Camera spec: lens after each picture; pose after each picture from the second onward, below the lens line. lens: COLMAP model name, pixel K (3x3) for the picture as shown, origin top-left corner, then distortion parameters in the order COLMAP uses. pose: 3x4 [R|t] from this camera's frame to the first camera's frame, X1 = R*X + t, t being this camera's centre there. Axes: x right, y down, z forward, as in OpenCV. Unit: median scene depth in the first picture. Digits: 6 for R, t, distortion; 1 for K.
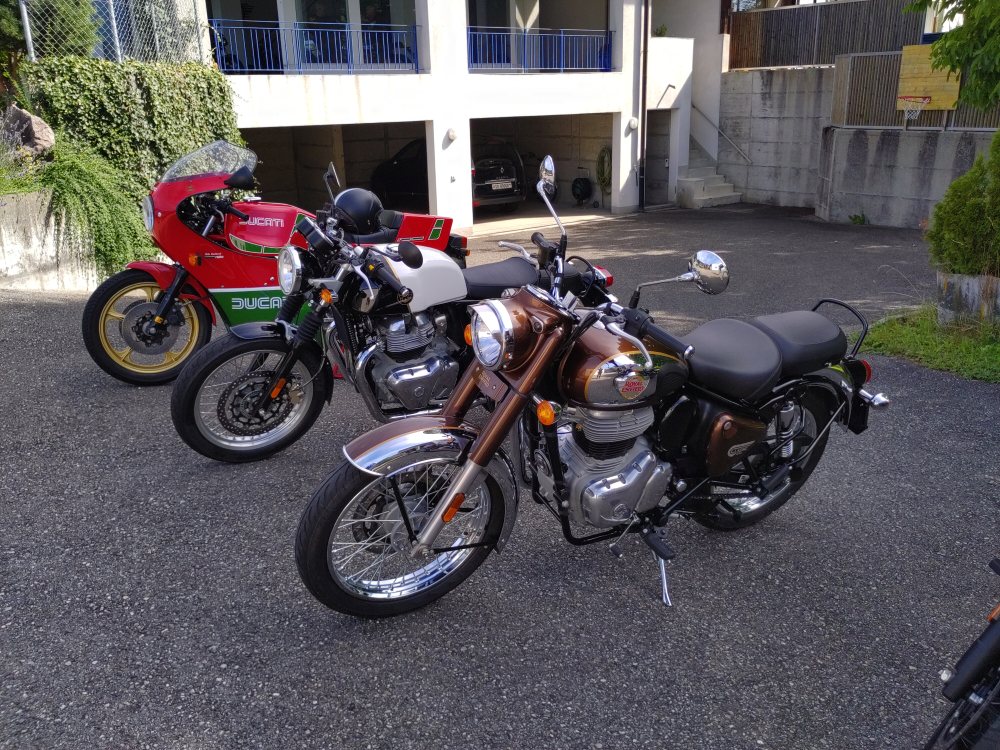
lens RADIAL K [[879.7, 0, 496.8], [0, 879.7, 381.7], [0, 0, 1]] dist [0.054152, -0.027942]
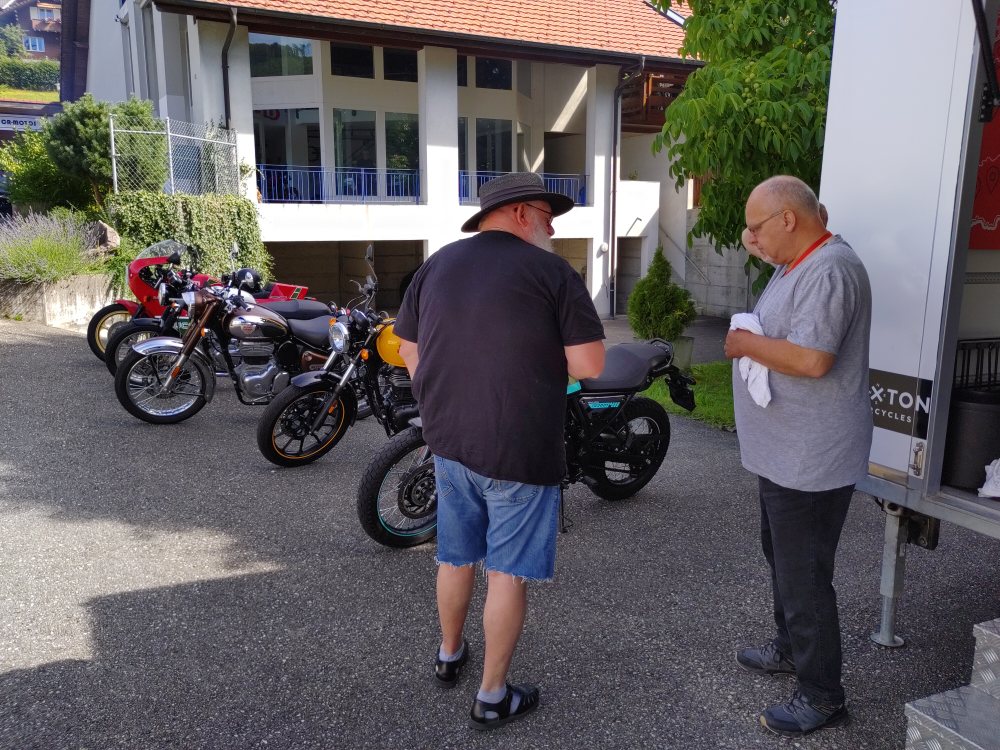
lens RADIAL K [[879.7, 0, 496.8], [0, 879.7, 381.7], [0, 0, 1]] dist [0.054152, -0.027942]
pose [[0.992699, 0.044653, -0.112052, 0.214012], [-0.059235, 0.989692, -0.130388, 0.082731], [0.105075, 0.136073, 0.985111, -0.265523]]
